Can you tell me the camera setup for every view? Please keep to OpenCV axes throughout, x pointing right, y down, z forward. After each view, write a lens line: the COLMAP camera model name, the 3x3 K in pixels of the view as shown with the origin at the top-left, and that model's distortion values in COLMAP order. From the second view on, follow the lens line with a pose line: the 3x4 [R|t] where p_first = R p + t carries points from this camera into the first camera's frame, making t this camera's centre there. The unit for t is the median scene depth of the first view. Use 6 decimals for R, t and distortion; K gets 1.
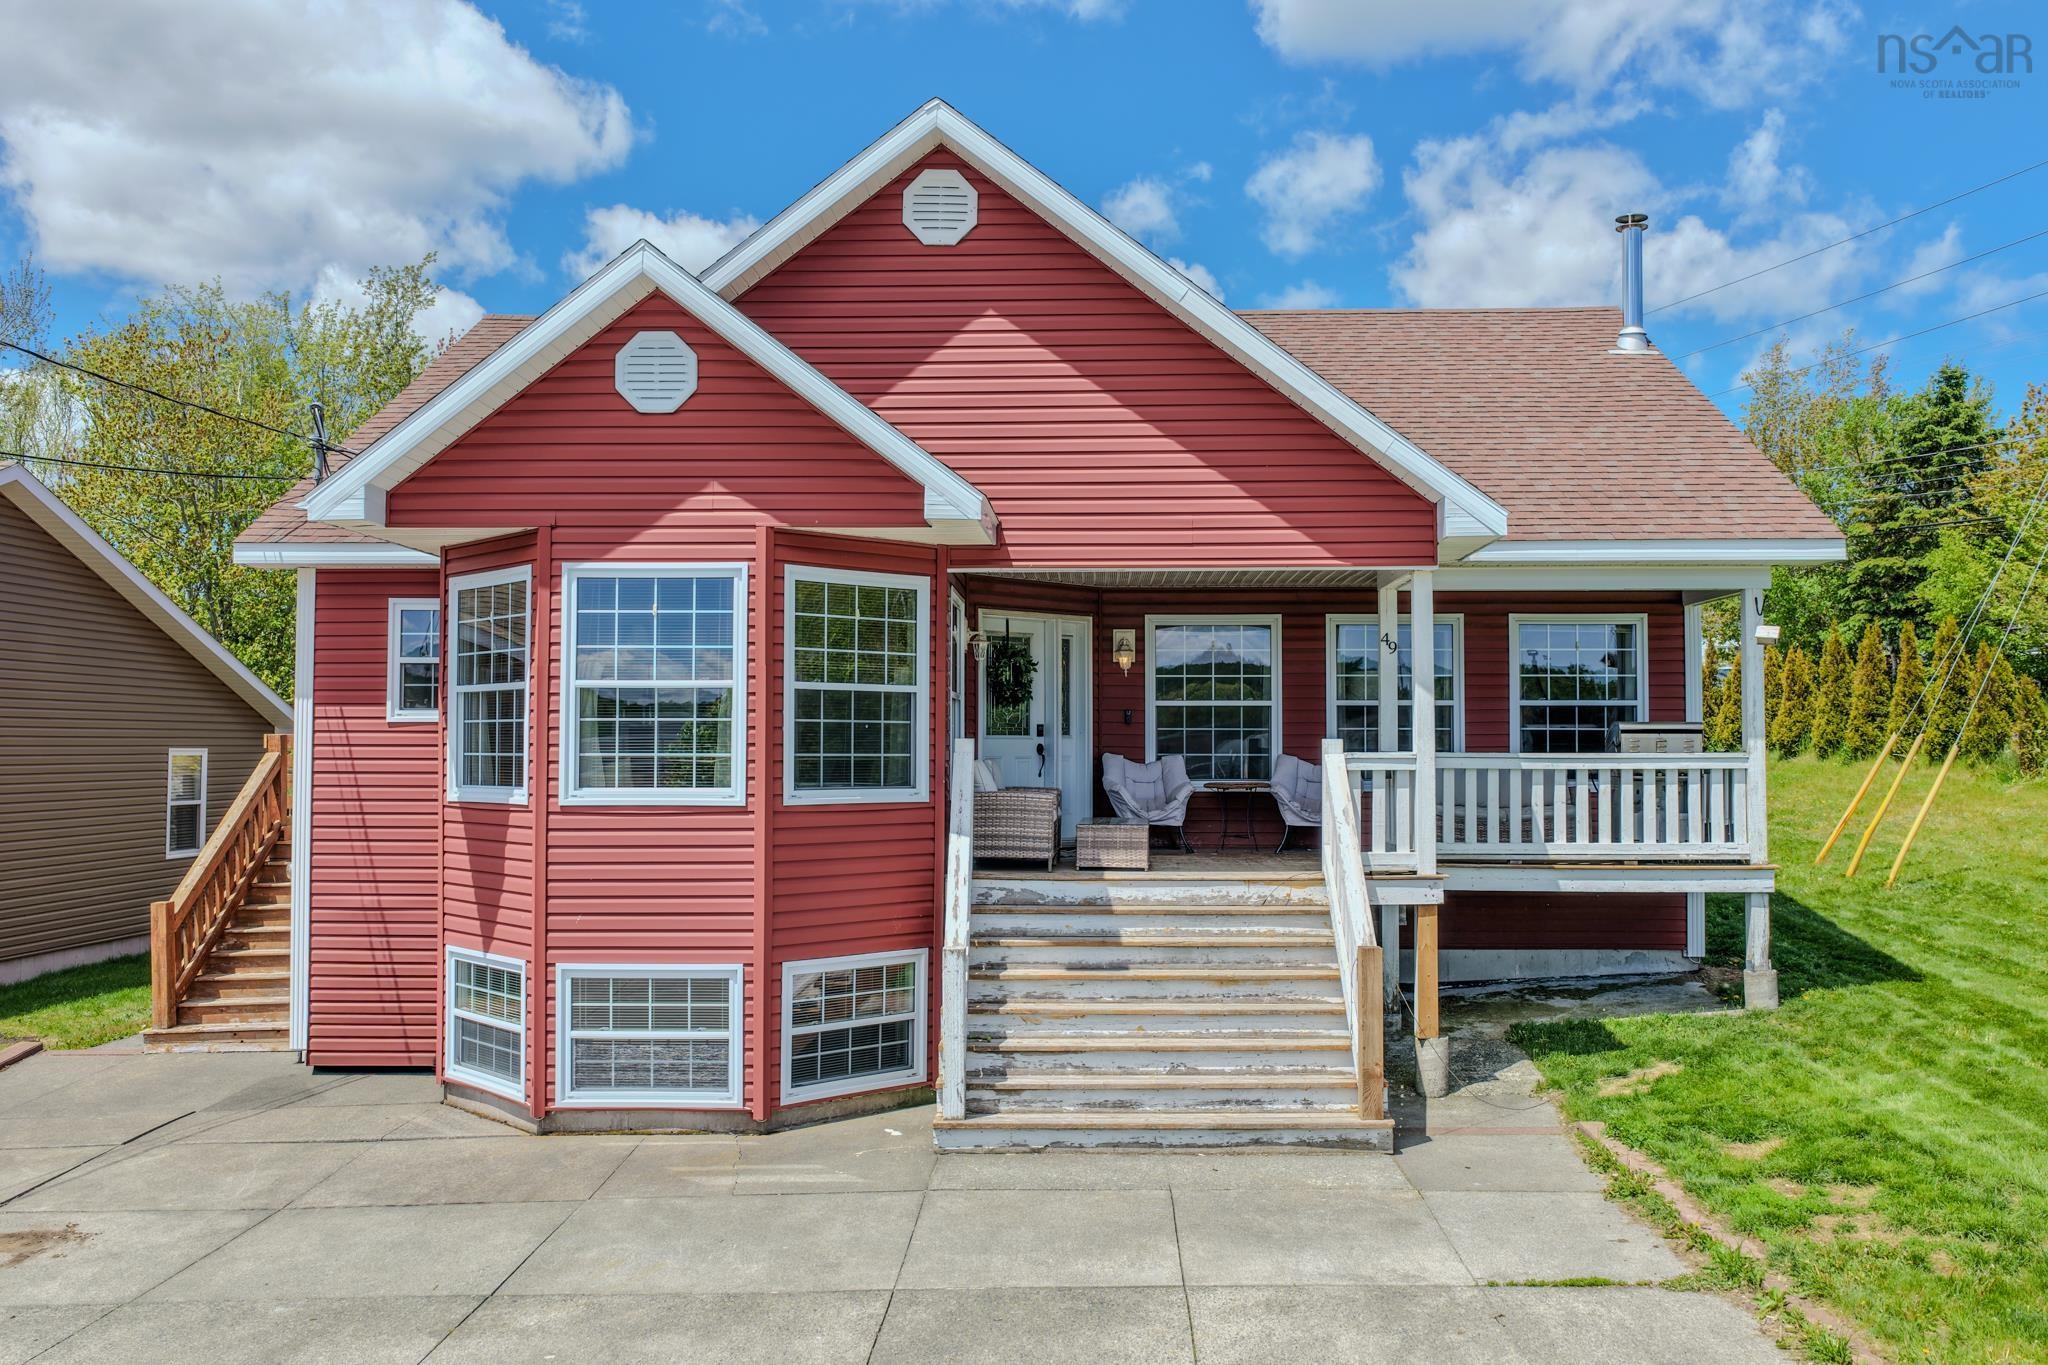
lens RADIAL K [[1703.9, 0, 1030.7], [0, 1703.9, 677.2], [0, 0, 1]] dist [-0.016454, 0.050694]
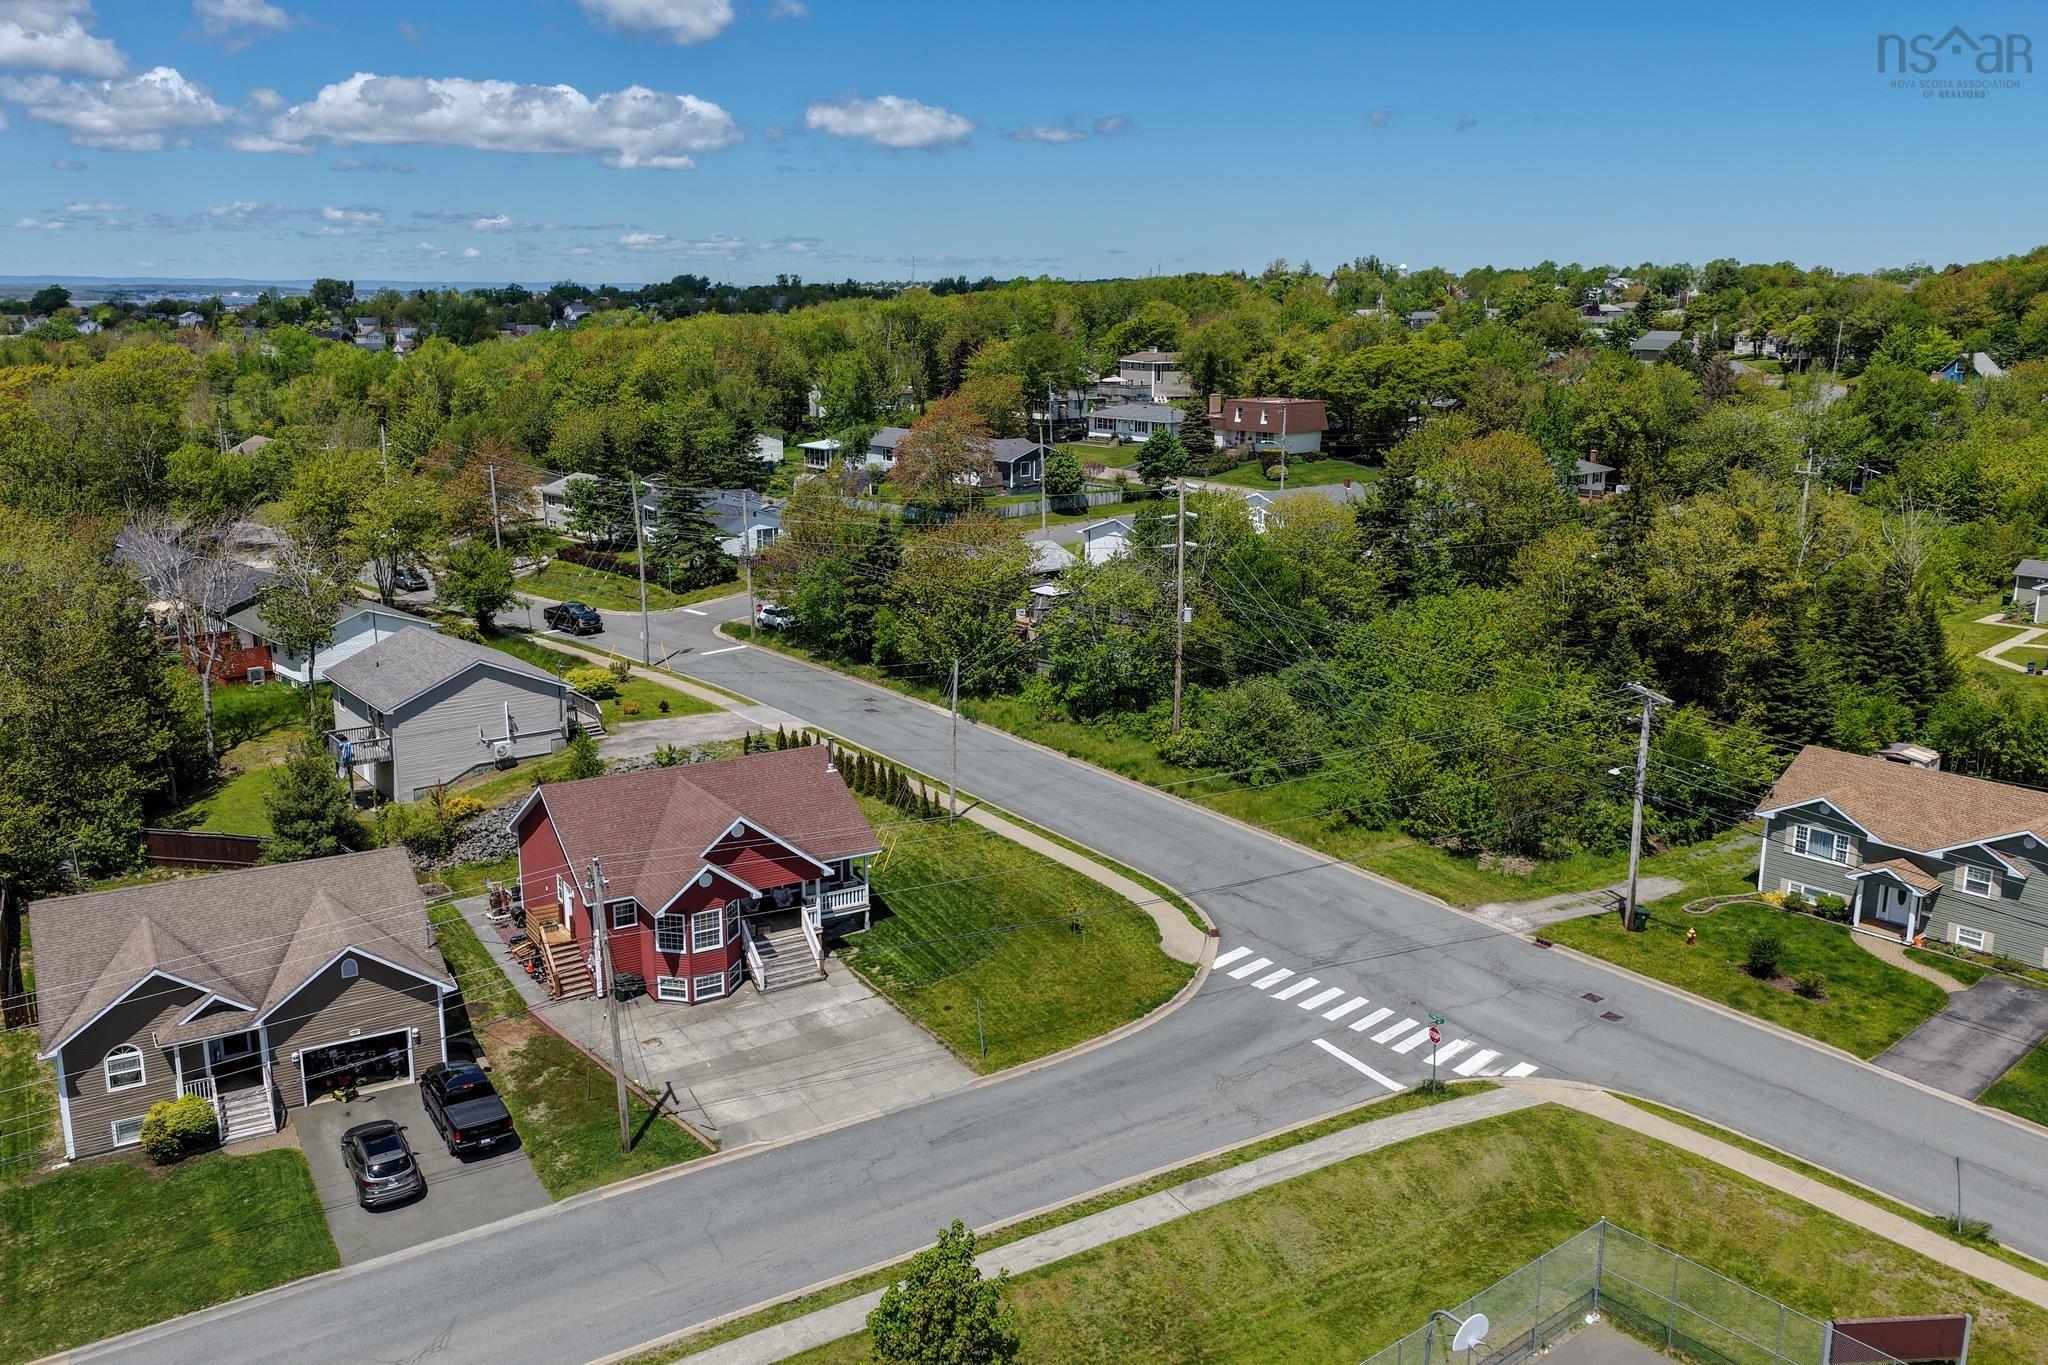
lens RADIAL K [[1703.9, 0, 1030.7], [0, 1703.9, 677.2], [0, 0, 1]] dist [-0.016454, 0.050694]
pose [[0.828101, -0.121180, 0.547324, -2.396641], [-0.026546, 0.966783, 0.254215, -2.354190], [-0.559950, -0.225045, 0.797378, -4.090418]]
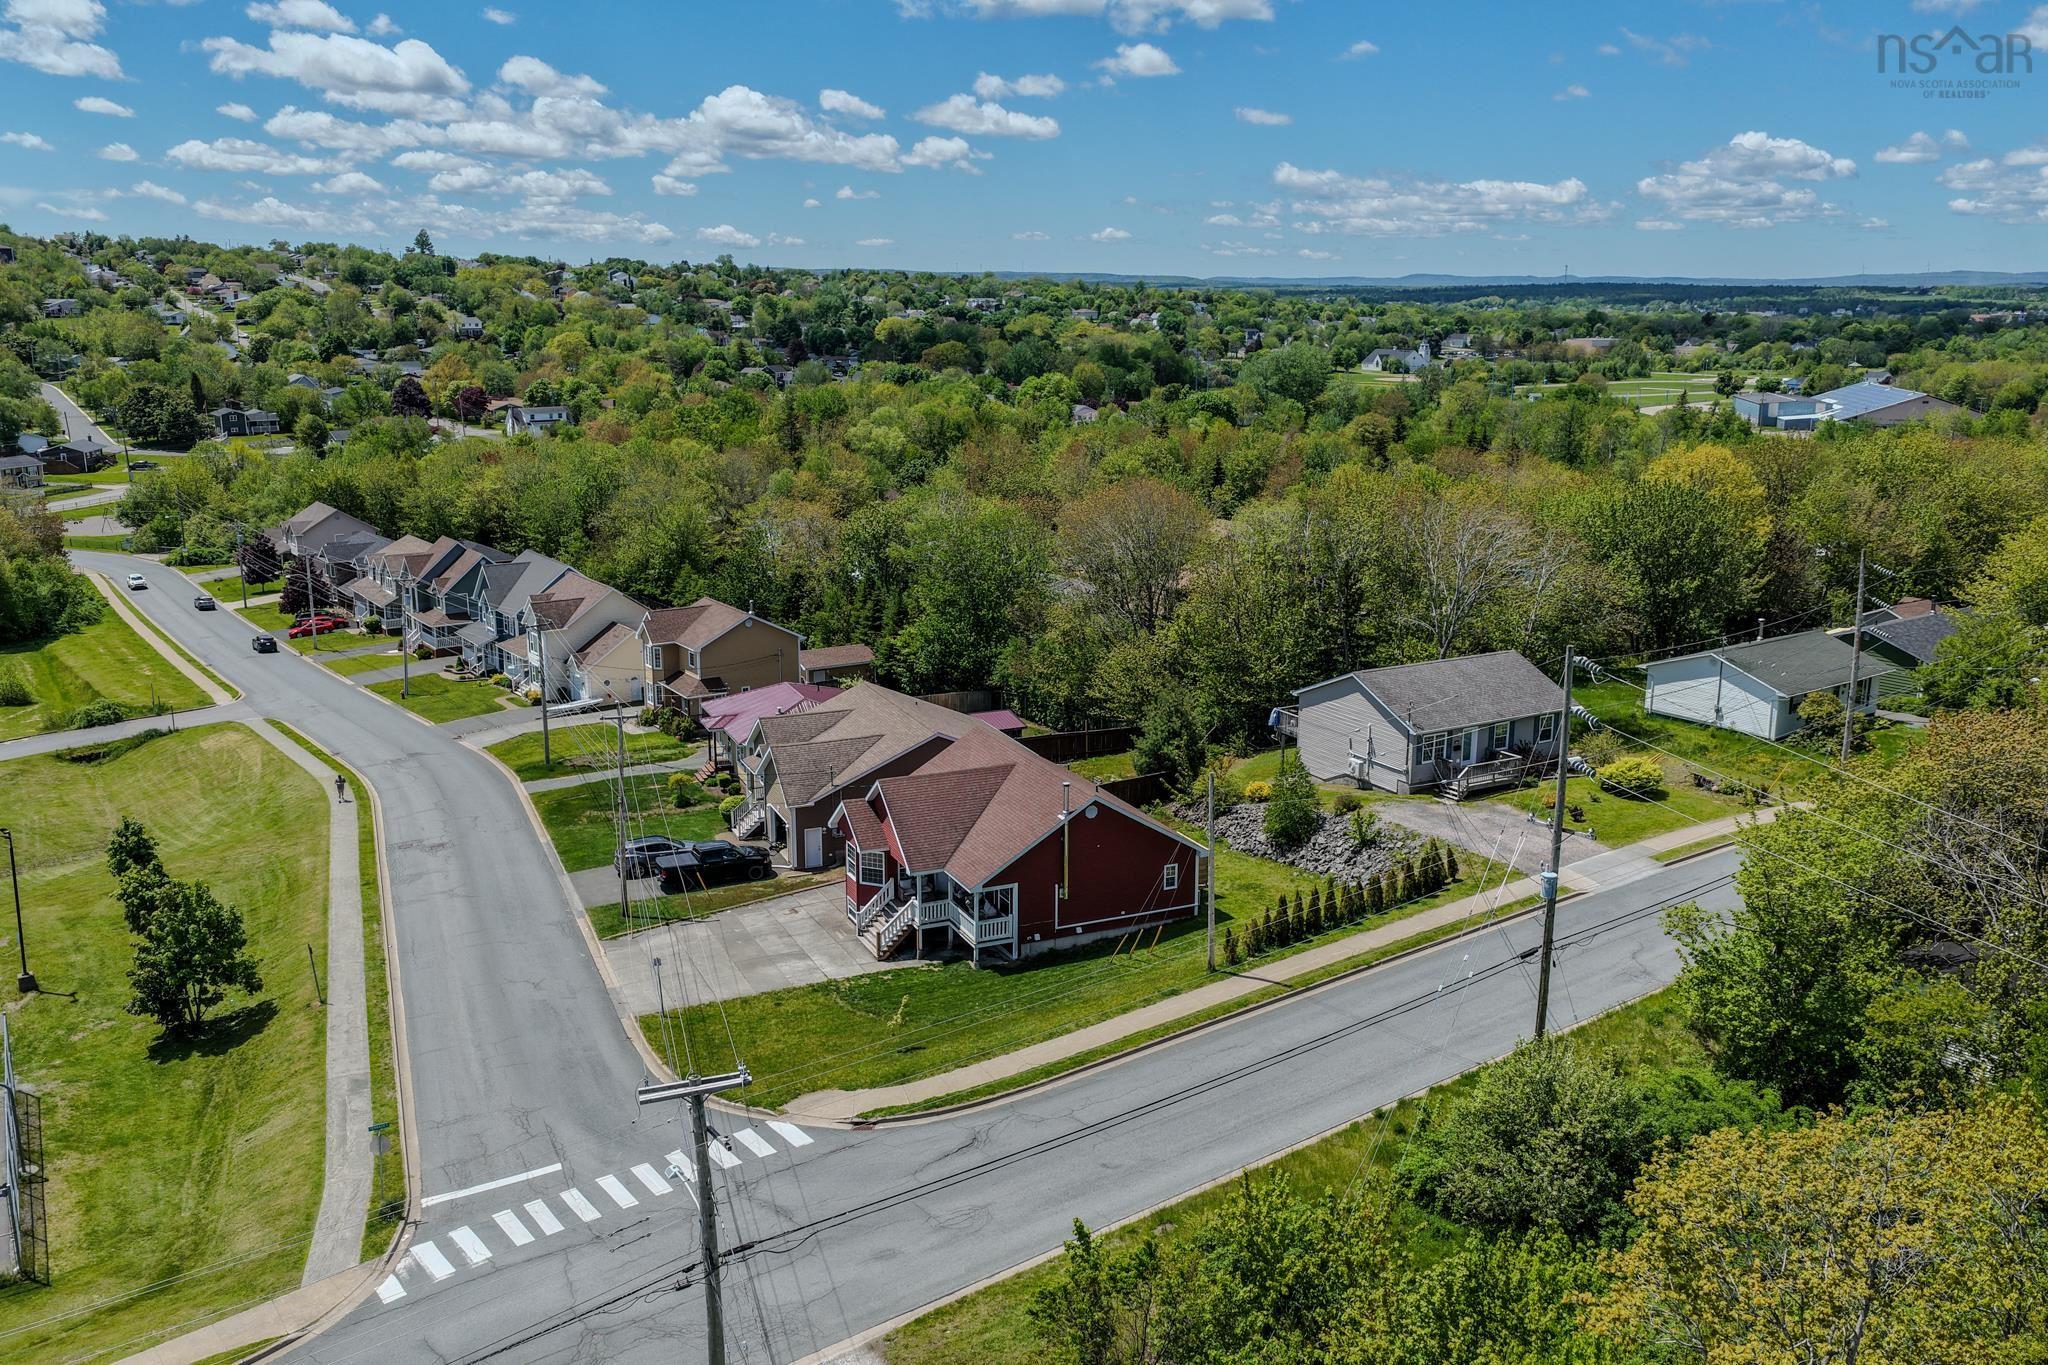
lens RADIAL K [[1703.9, 0, 1030.7], [0, 1703.9, 677.2], [0, 0, 1]] dist [-0.016454, 0.050694]
pose [[0.438775, 0.193687, -0.877474, 5.904356], [0.040449, 0.971247, 0.234612, -2.274360], [0.897686, -0.138435, 0.418325, -1.088738]]
